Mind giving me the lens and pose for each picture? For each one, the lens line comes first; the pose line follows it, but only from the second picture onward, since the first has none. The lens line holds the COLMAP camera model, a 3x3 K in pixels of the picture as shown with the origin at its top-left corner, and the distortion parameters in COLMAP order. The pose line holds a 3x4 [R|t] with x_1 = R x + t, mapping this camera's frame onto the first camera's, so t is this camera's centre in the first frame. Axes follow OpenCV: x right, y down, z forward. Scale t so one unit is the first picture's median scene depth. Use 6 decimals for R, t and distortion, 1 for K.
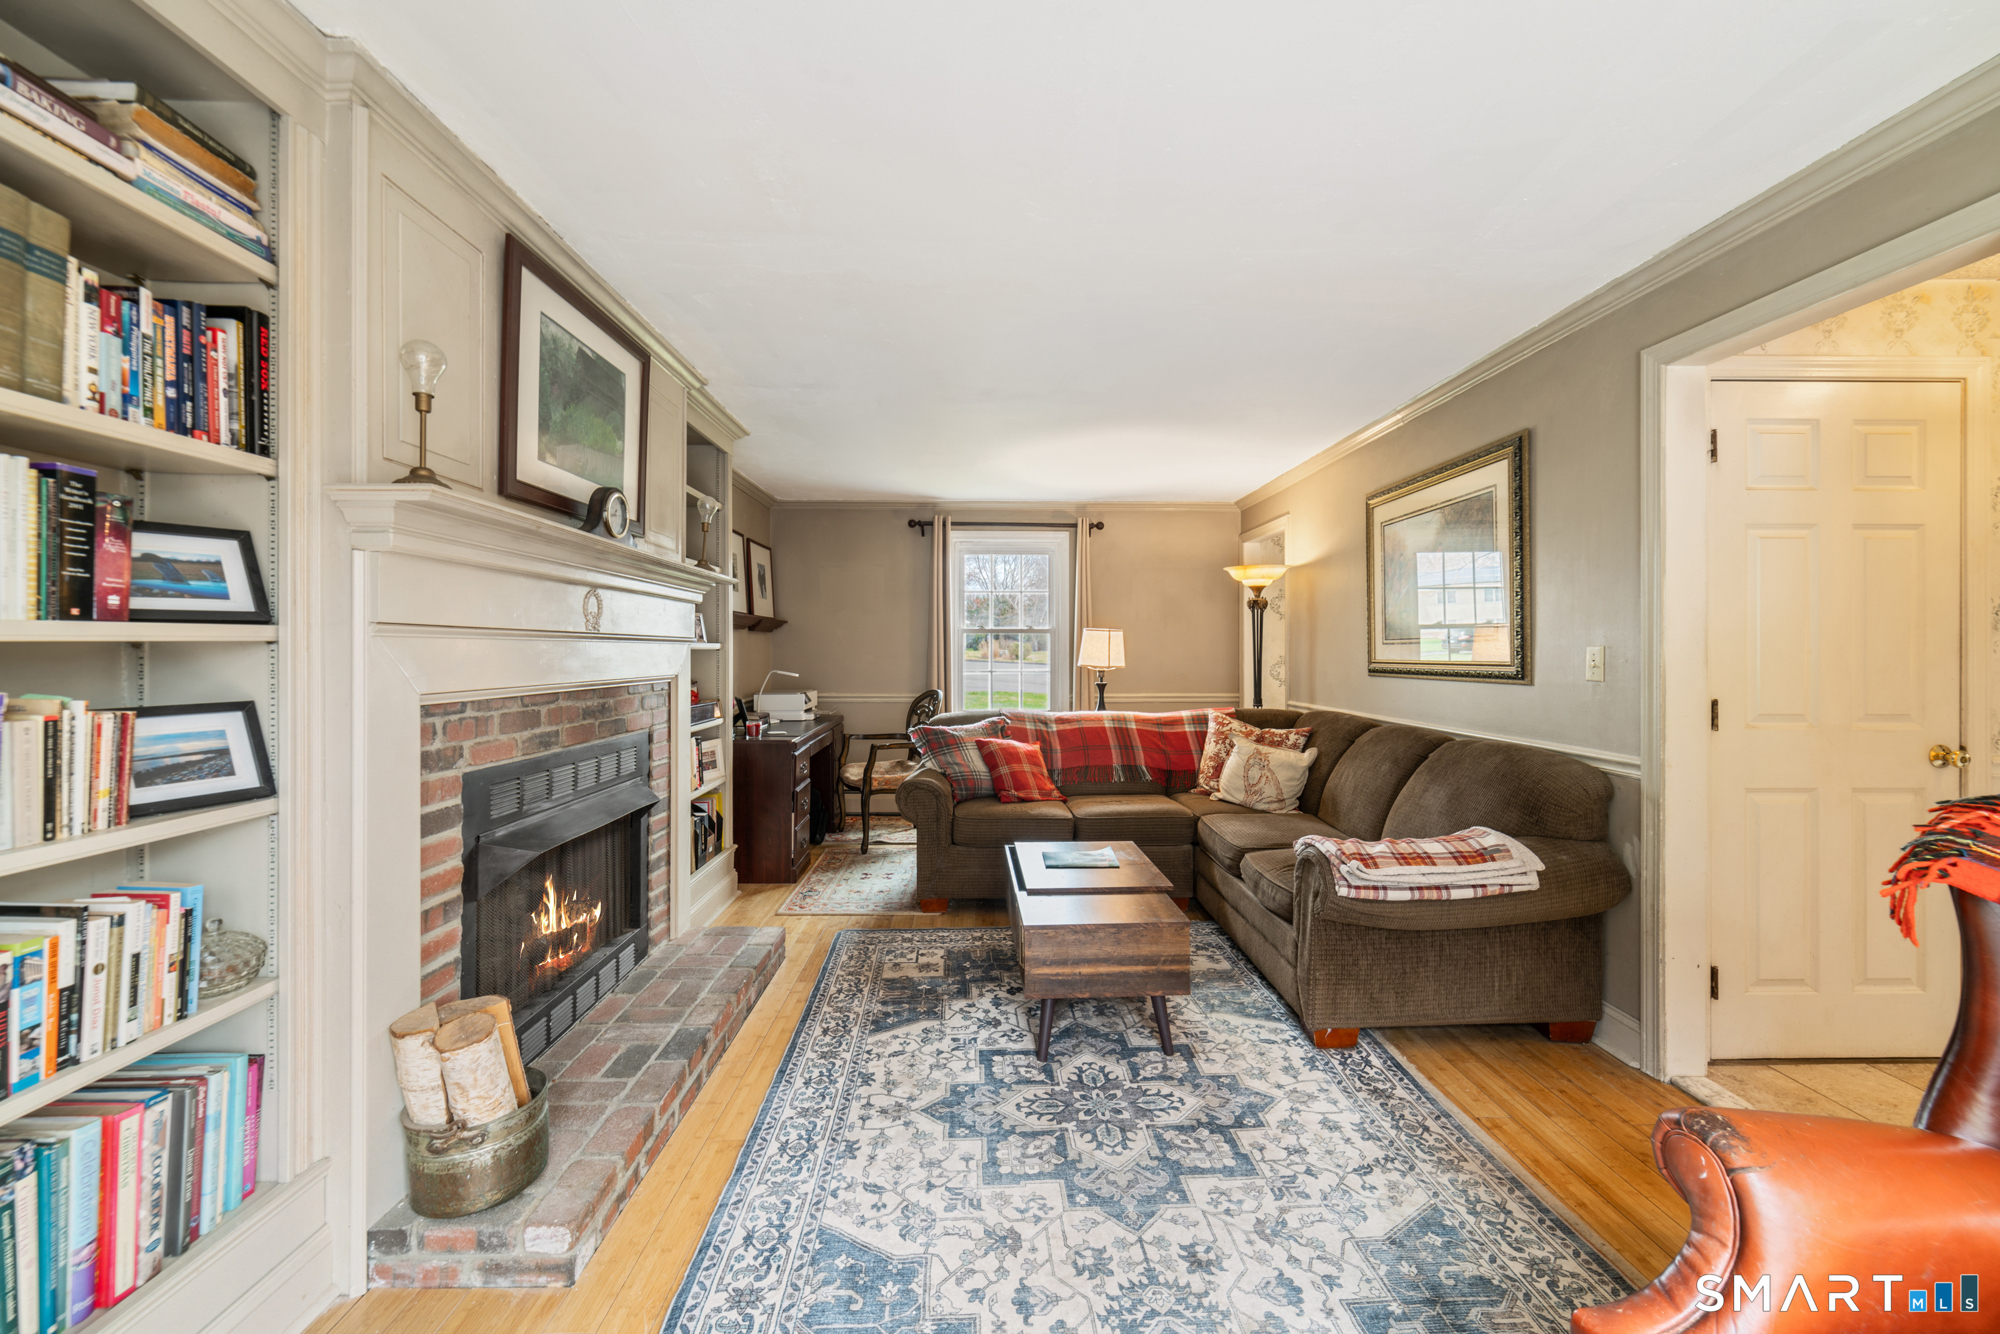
lens RADIAL K [[795.3, 0, 1008.6], [0, 795.3, 651.1], [0, 0, 1]] dist [-0.003111, 0.001618]
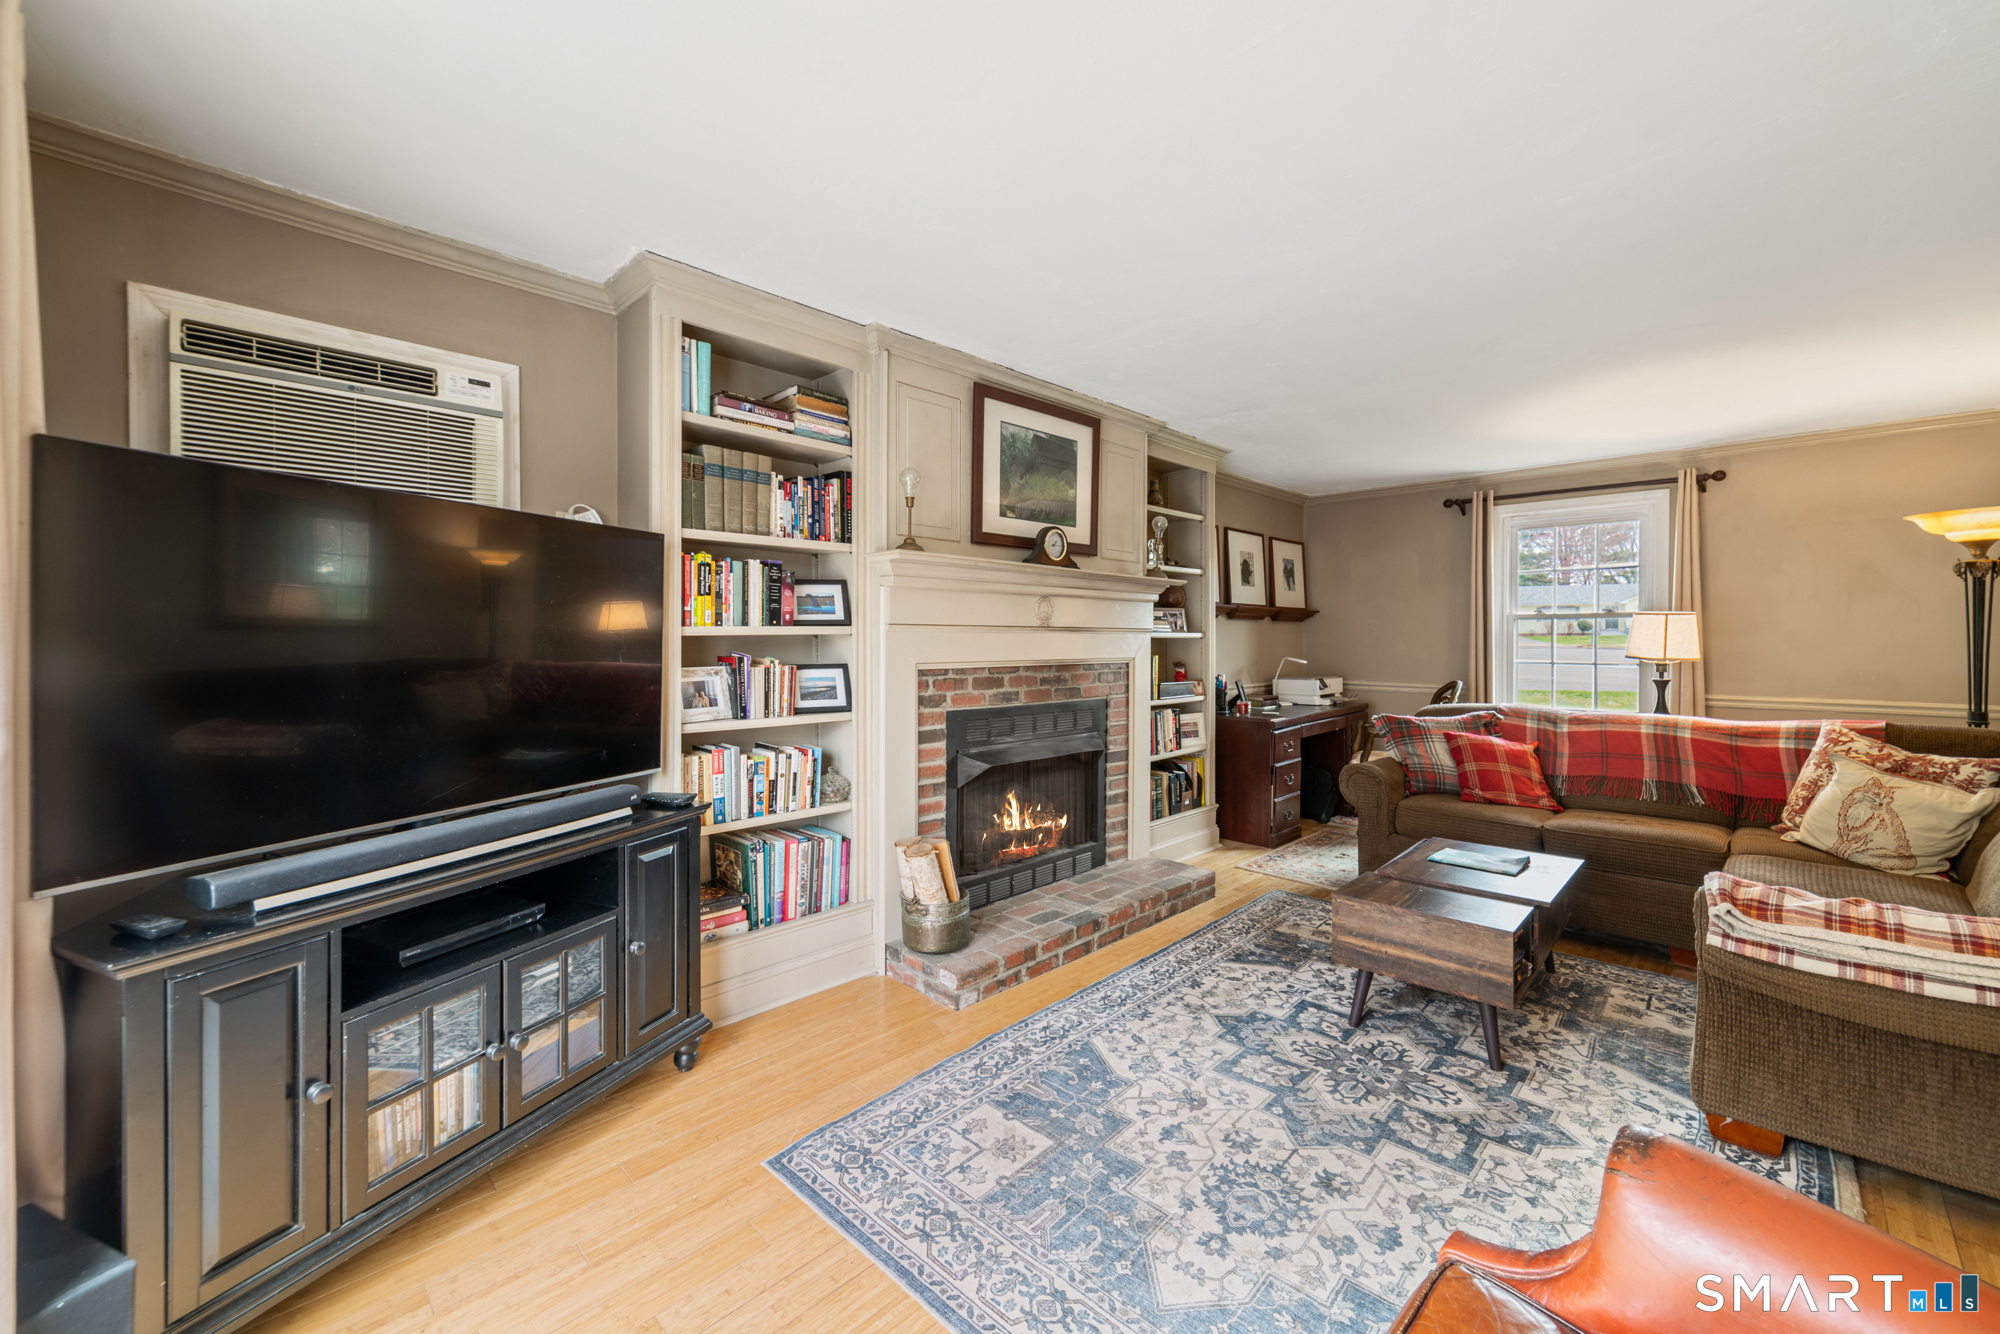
lens RADIAL K [[795.3, 0, 997.5], [0, 795.3, 647.3], [0, 0, 1]] dist [-0.003111, 0.001618]
pose [[0.686369, 0.007883, -0.727211, 0.516198], [-0.000737, 0.999948, 0.010144, 0.000079], [0.727253, -0.006427, 0.686339, -0.073311]]
